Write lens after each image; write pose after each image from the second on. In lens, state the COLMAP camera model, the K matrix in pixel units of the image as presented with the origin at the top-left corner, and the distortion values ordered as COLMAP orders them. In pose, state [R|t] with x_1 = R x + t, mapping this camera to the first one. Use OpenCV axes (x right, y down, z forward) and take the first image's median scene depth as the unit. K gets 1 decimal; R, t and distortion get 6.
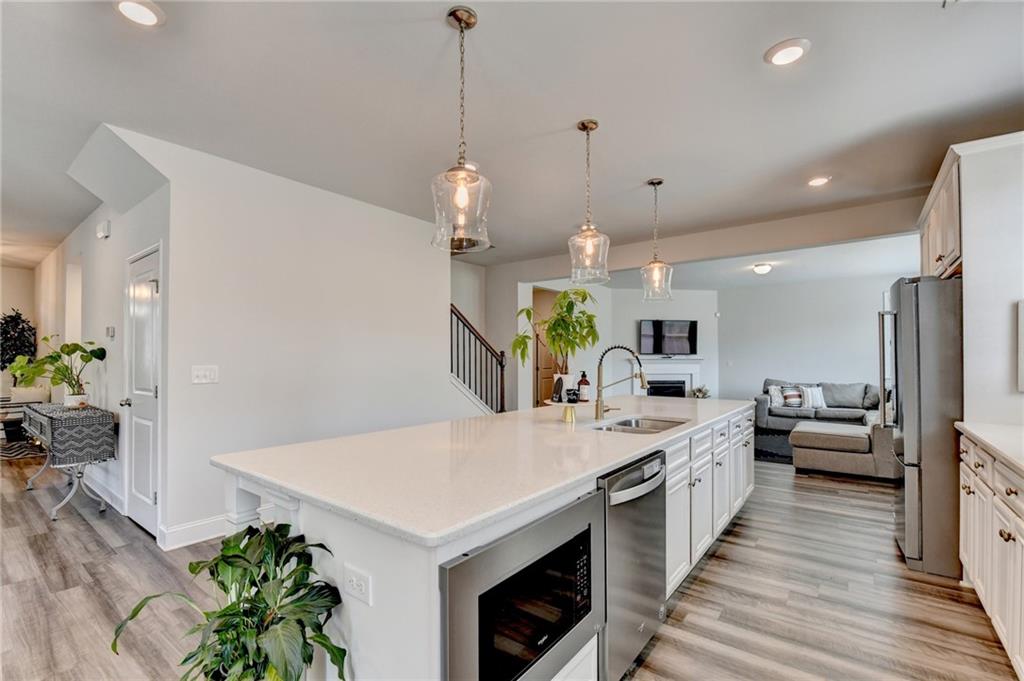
lens RADIAL K [[448.8, 0, 506.3], [0, 448.8, 349.0], [0, 0, 1]] dist [-0.012600, 0.000016]
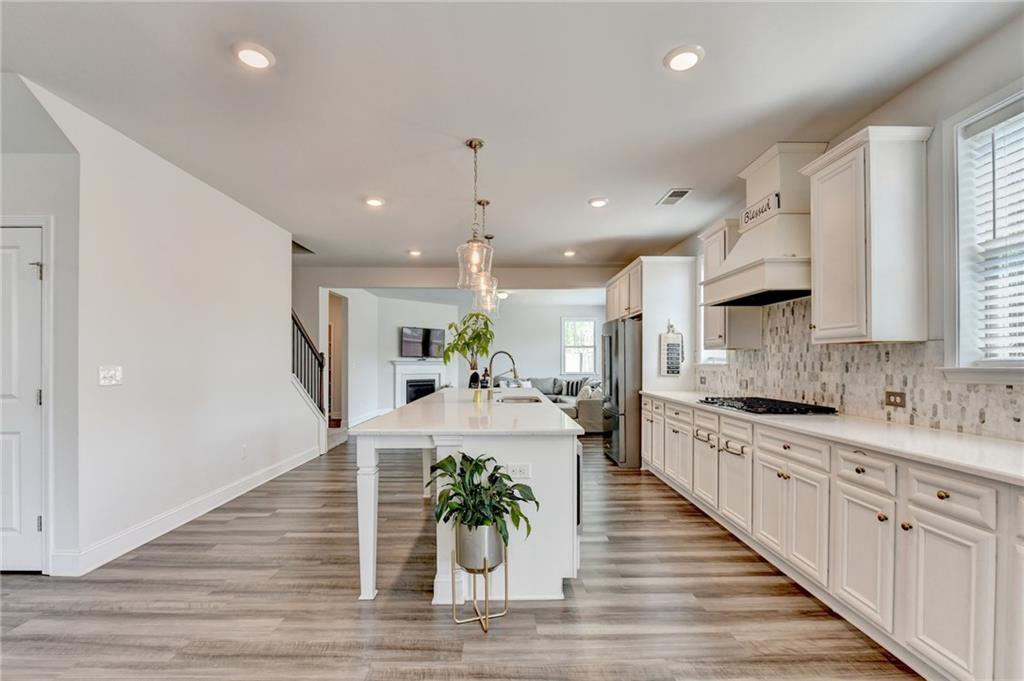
lens RADIAL K [[452.3, 0, 511.5], [0, 452.3, 357.1], [0, 0, 1]] dist [0.001595, 0.000146]
pose [[0.776858, 0.008141, 0.629623, -0.655545], [-0.015321, 0.999865, 0.005976, 0.002398], [-0.629489, -0.014289, 0.776878, -0.222626]]
